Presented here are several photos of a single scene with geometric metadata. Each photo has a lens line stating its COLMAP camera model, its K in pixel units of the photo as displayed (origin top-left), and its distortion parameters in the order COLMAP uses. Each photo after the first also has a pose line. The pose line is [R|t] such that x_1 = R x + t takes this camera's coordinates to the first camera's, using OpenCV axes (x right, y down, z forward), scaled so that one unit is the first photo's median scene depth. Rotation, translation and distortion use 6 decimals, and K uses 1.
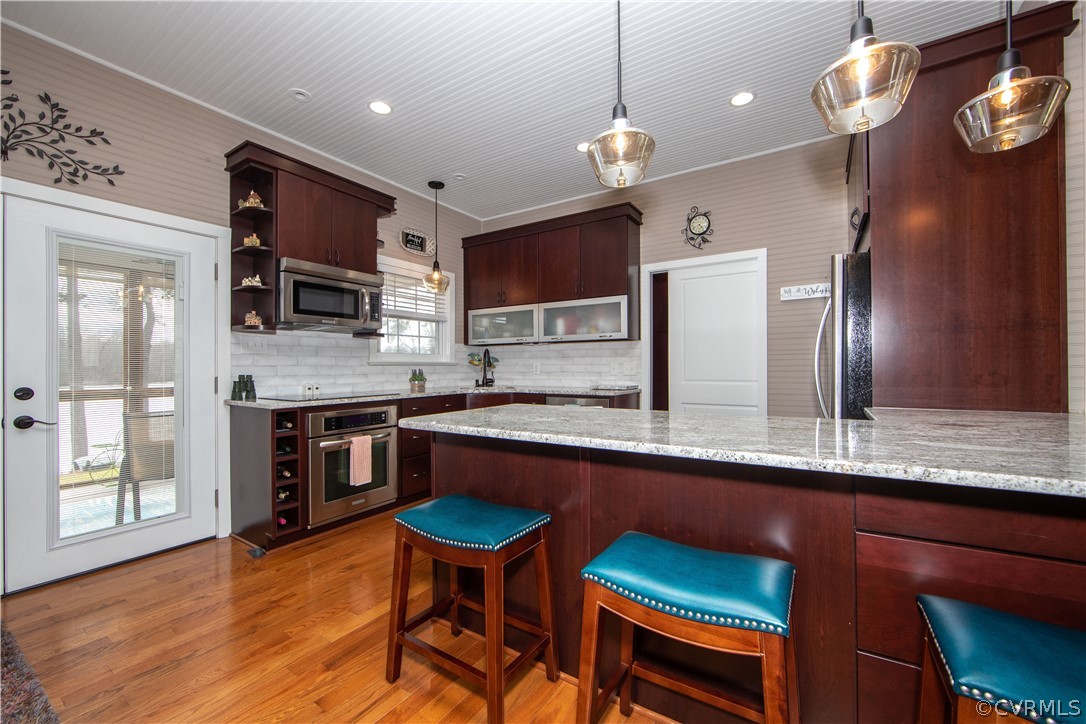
lens RADIAL K [[432.0, 0, 544.1], [0, 432.0, 365.0], [0, 0, 1]] dist [-0.006092, 0.001147]
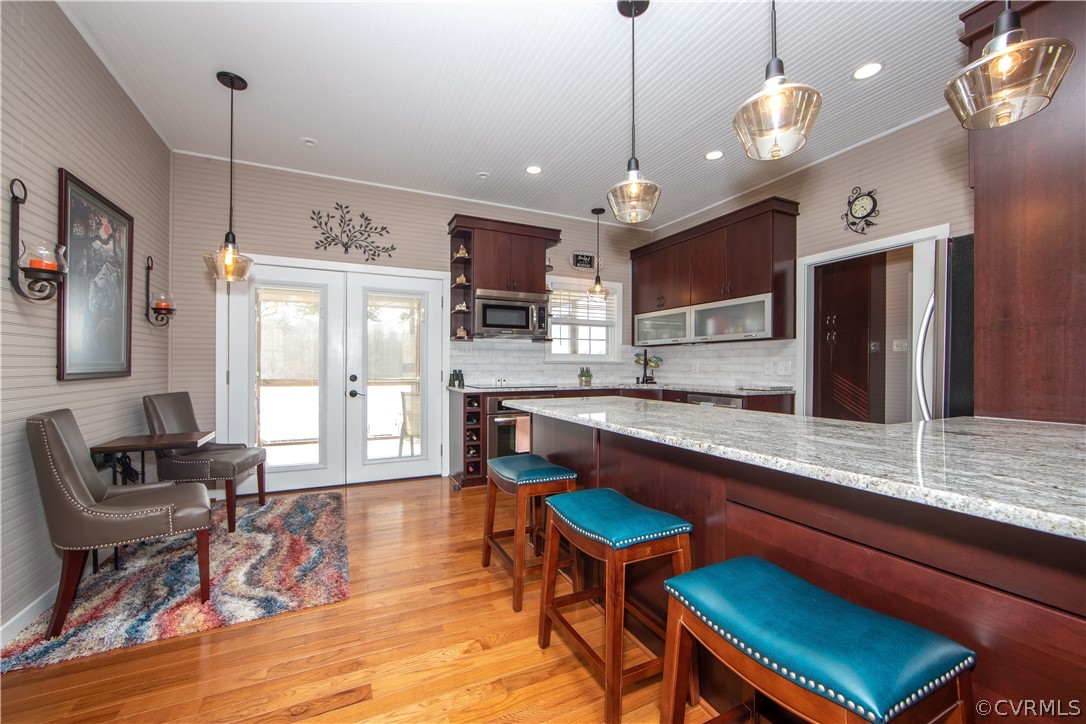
lens RADIAL K [[432.0, 0, 542.0], [0, 432.0, 363.9], [0, 0, 1]] dist [-0.006092, 0.001147]
pose [[0.852050, 0.006042, -0.523426, 0.272860], [-0.005622, 0.999981, 0.002392, -0.001866], [0.523430, 0.000905, 0.852068, -0.096346]]
